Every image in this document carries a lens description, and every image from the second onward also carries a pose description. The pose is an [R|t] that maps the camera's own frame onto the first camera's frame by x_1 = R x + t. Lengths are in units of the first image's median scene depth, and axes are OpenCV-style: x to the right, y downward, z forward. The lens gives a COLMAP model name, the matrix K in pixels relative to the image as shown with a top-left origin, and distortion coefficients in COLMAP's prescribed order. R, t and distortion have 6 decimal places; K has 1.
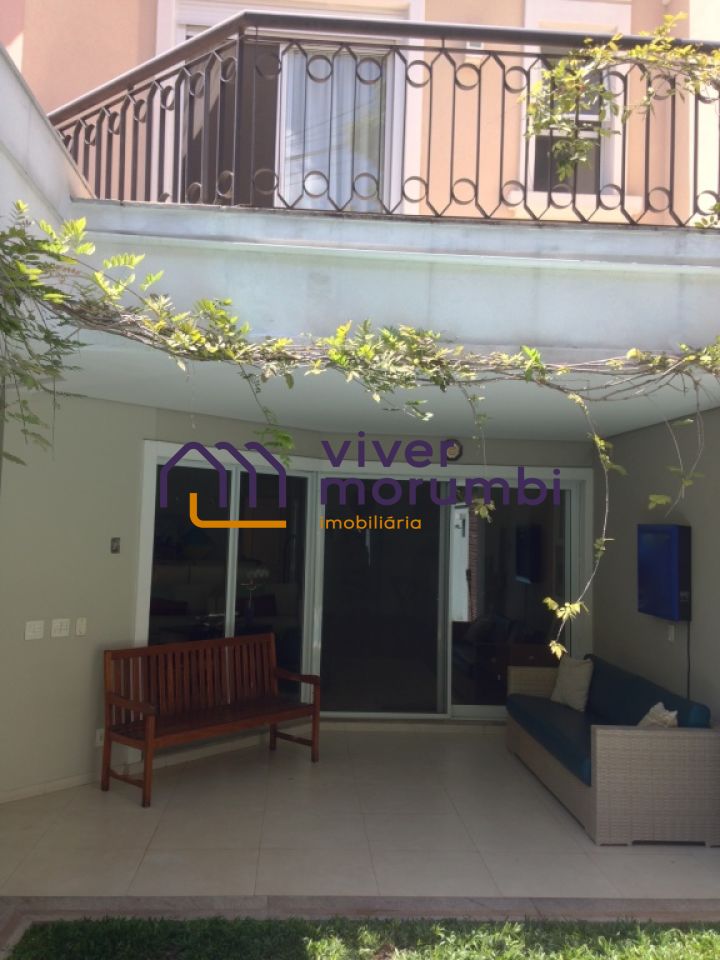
lens RADIAL K [[869.4, 0, 358.1], [0, 869.4, 474.9], [0, 0, 1]] dist [0.141212, -0.183769]
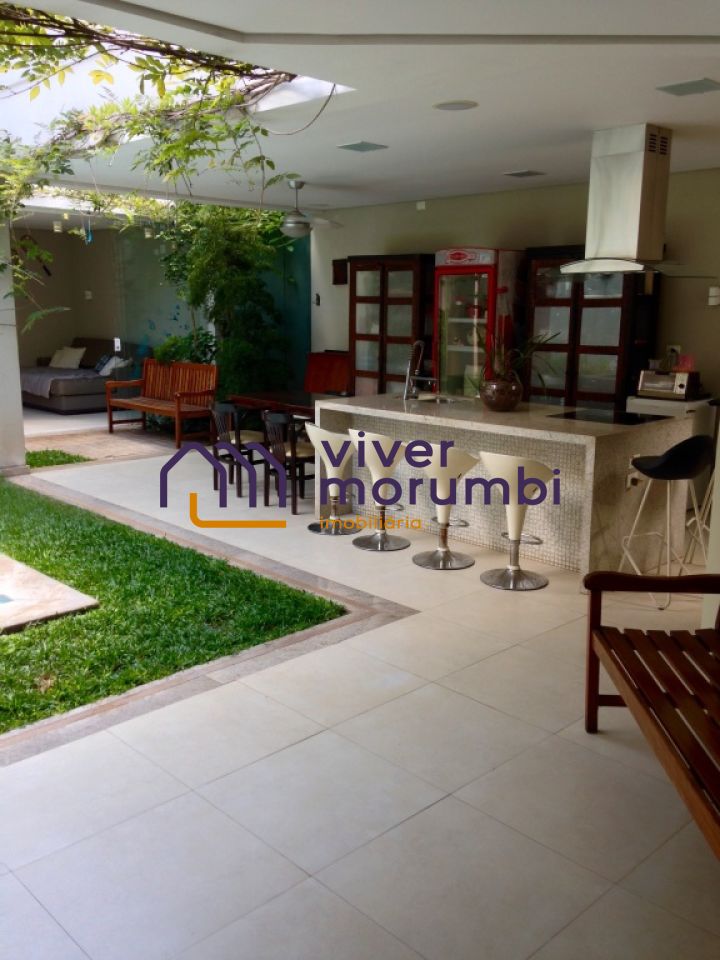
lens RADIAL K [[869.4, 0, 359.0], [0, 869.4, 476.5], [0, 0, 1]] dist [0.141212, -0.183769]
pose [[-0.764260, 0.090553, -0.638519, 0.334346], [0.003889, 0.990722, 0.135847, 0.146967], [0.644897, 0.101339, -0.757521, 1.722699]]
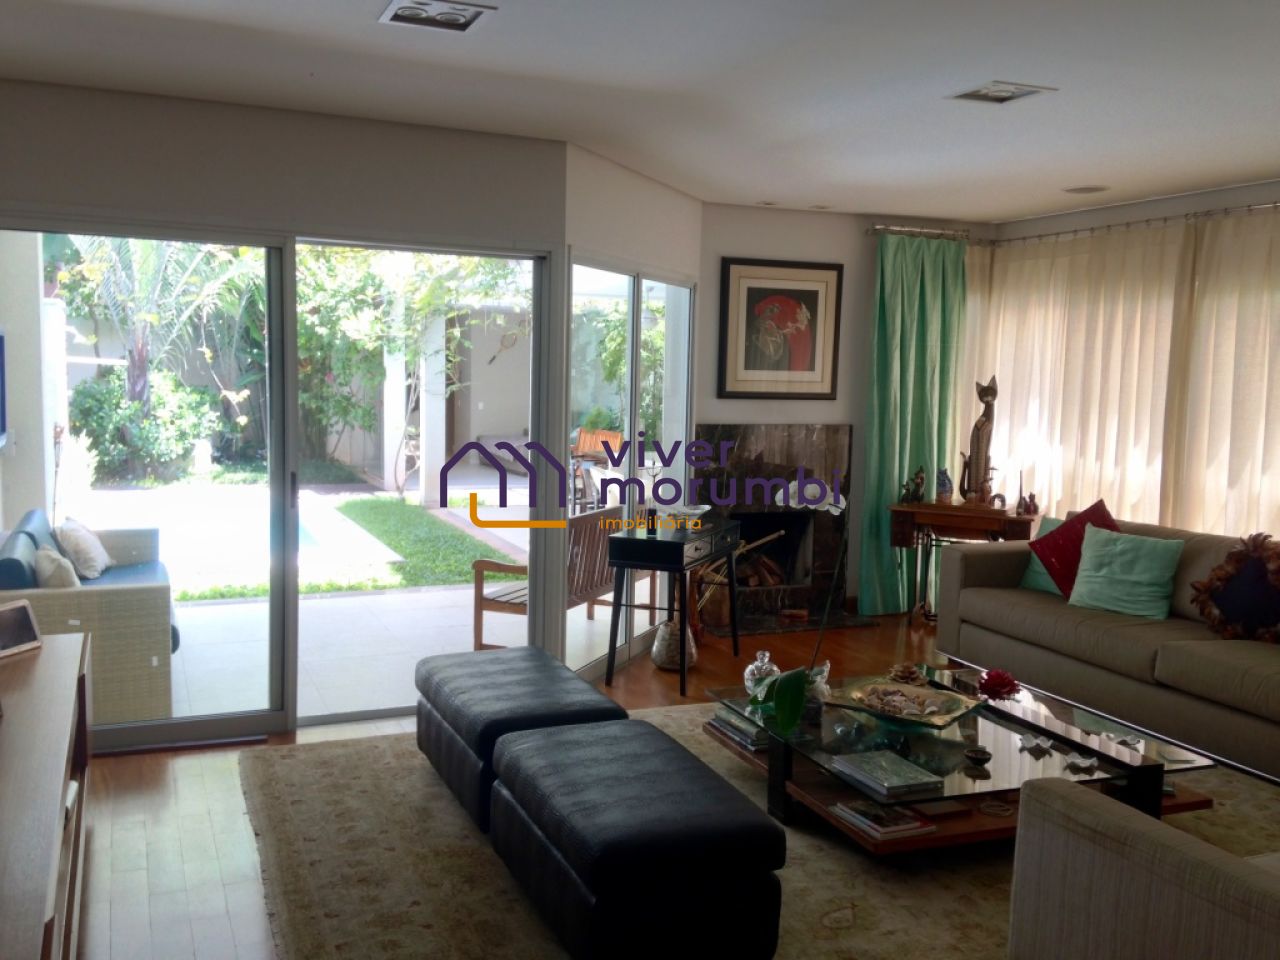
lens RADIAL K [[1159.1, 0, 637.6], [0, 1159.1, 482.9], [0, 0, 1]] dist [0.141212, -0.183769]
pose [[-0.942173, -0.017674, -0.334661, 0.252642], [-0.030773, 0.998952, 0.033880, 0.200718], [0.333712, 0.042219, -0.941729, 3.033496]]
